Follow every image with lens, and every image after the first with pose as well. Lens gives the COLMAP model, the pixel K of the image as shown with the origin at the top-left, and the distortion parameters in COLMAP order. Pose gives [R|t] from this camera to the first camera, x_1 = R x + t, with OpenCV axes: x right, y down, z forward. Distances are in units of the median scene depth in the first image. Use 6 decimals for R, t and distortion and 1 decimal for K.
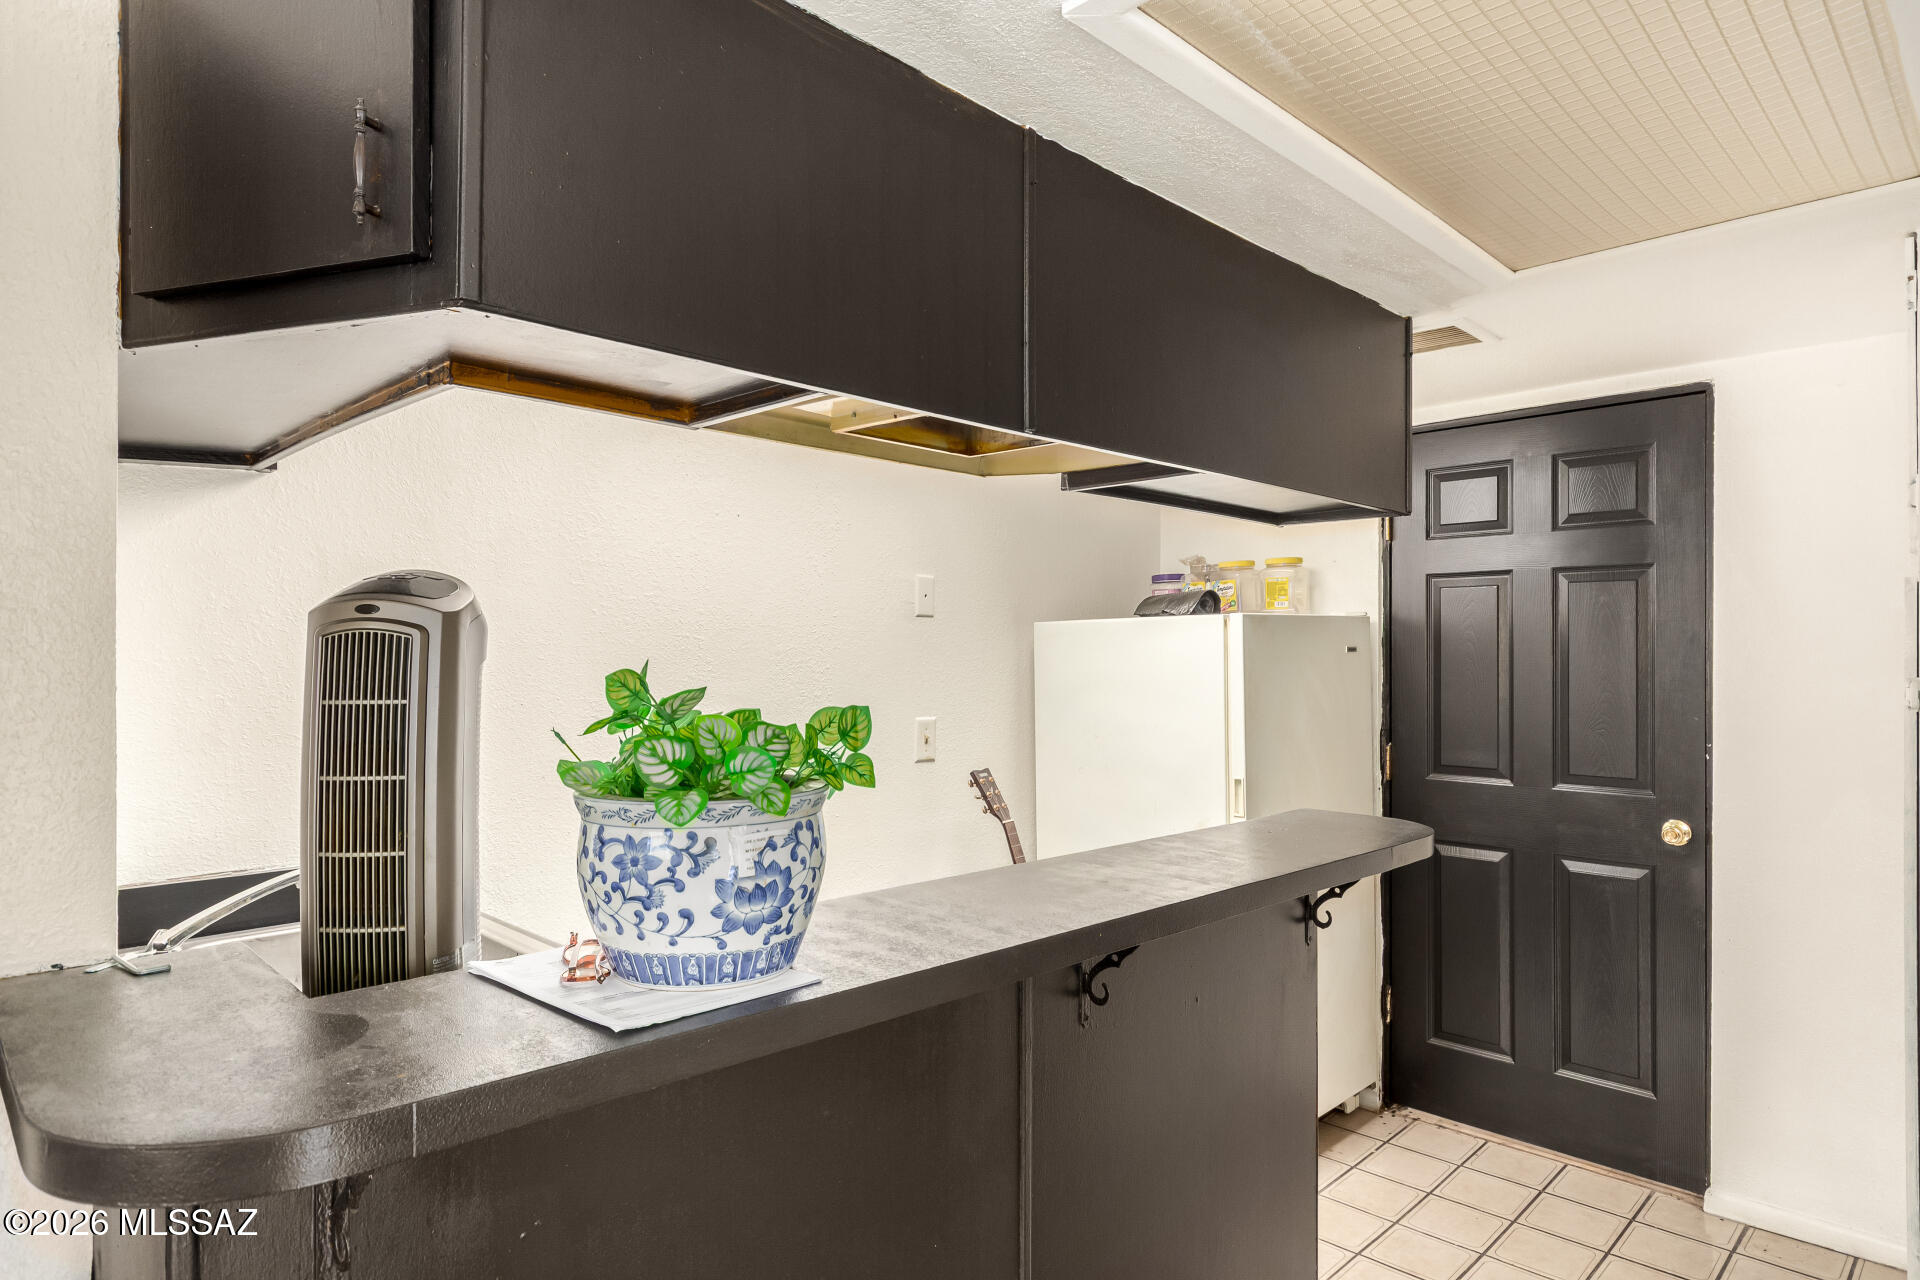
lens RADIAL K [[1103.5, 0, 961.1], [0, 1103.5, 650.6], [0, 0, 1]] dist [-0.000789, -0.000062]
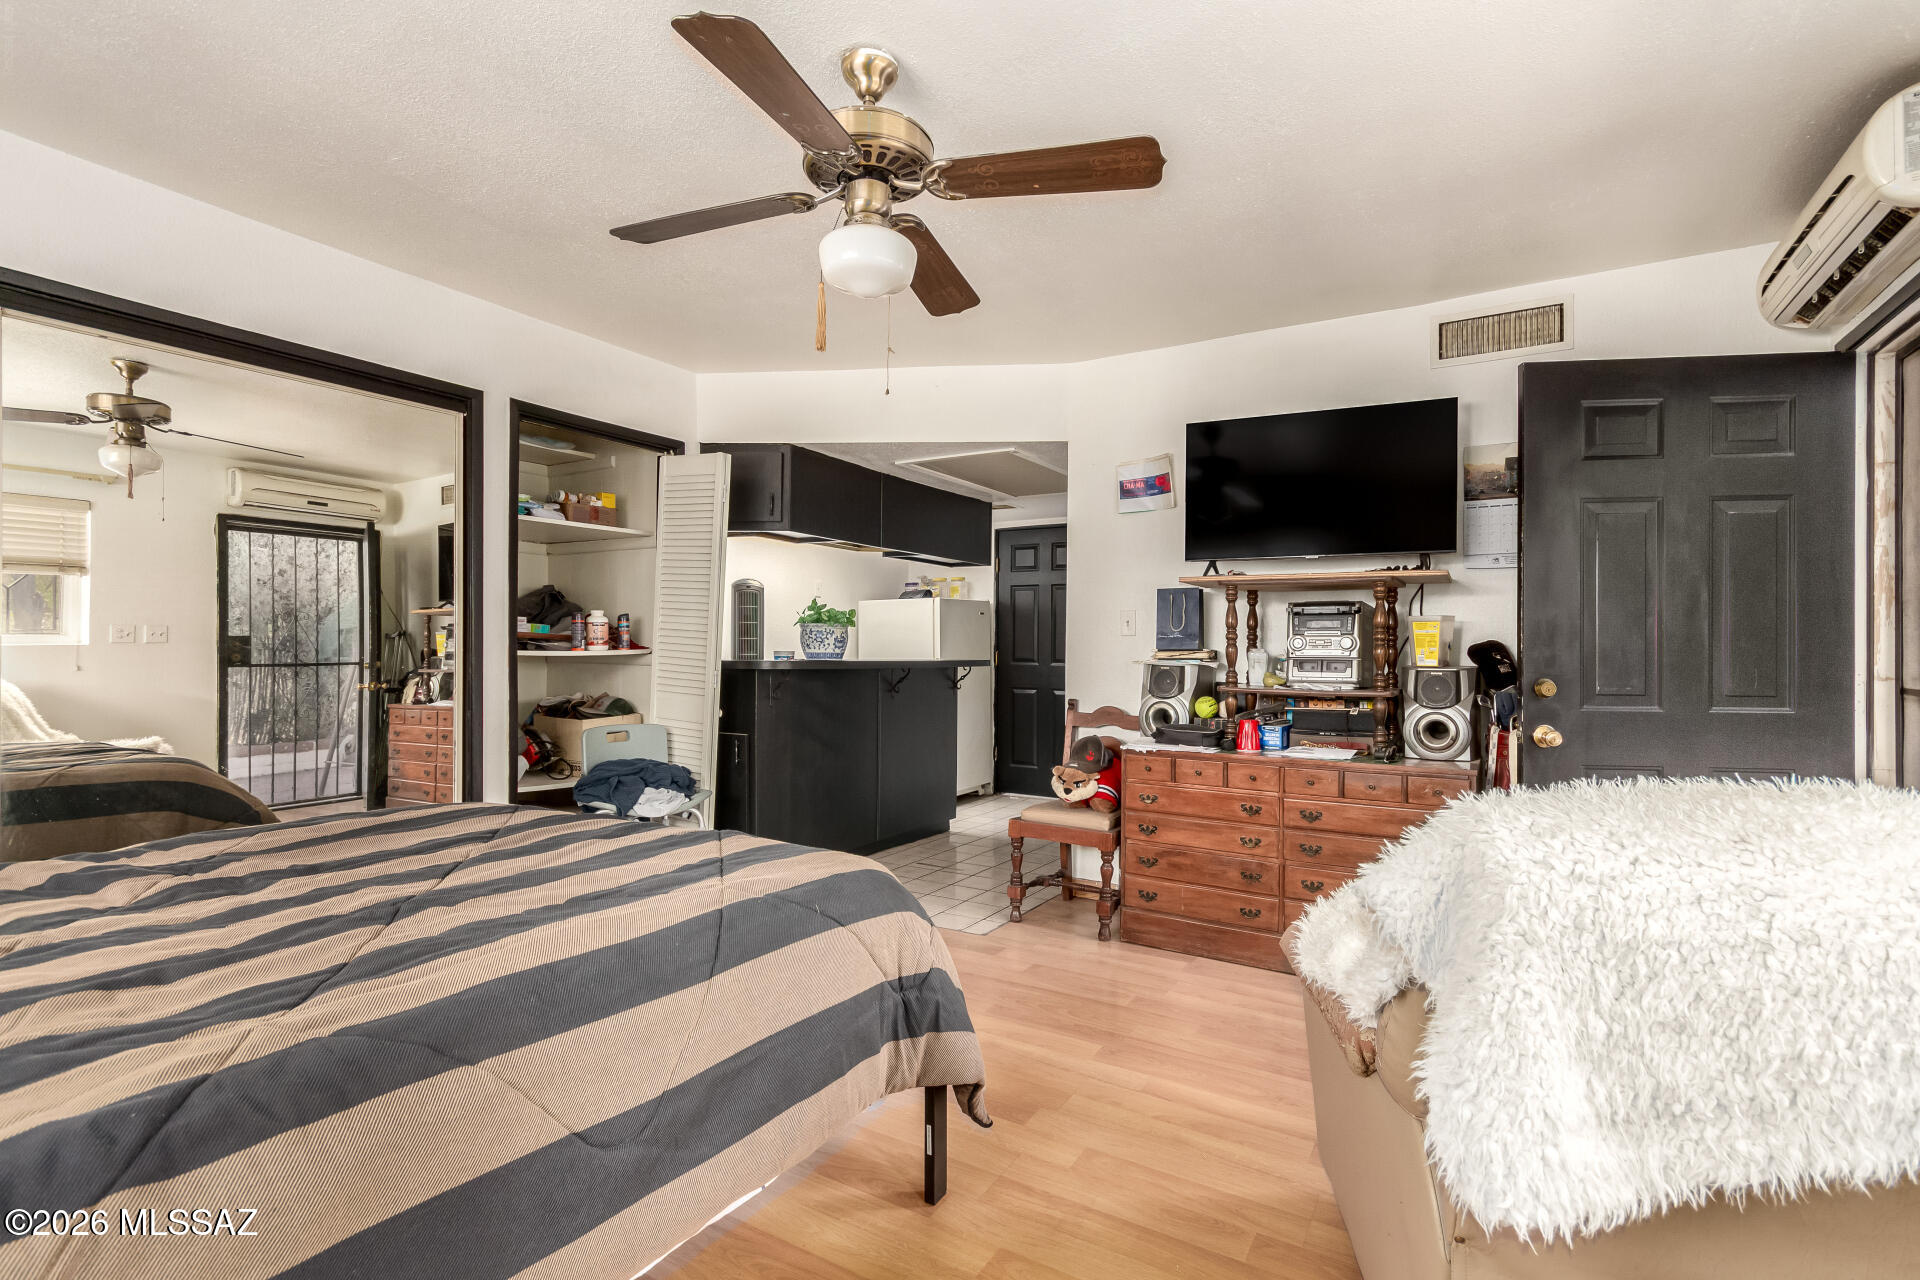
lens RADIAL K [[898.9, 0, 966.6], [0, 898.9, 646.4], [0, 0, 1]] dist [0.001586, -0.000806]
pose [[0.967620, 0.007367, 0.252305, -0.217939], [-0.008299, 0.999962, 0.002631, 0.072528], [-0.252276, -0.004640, 0.967644, -1.058705]]
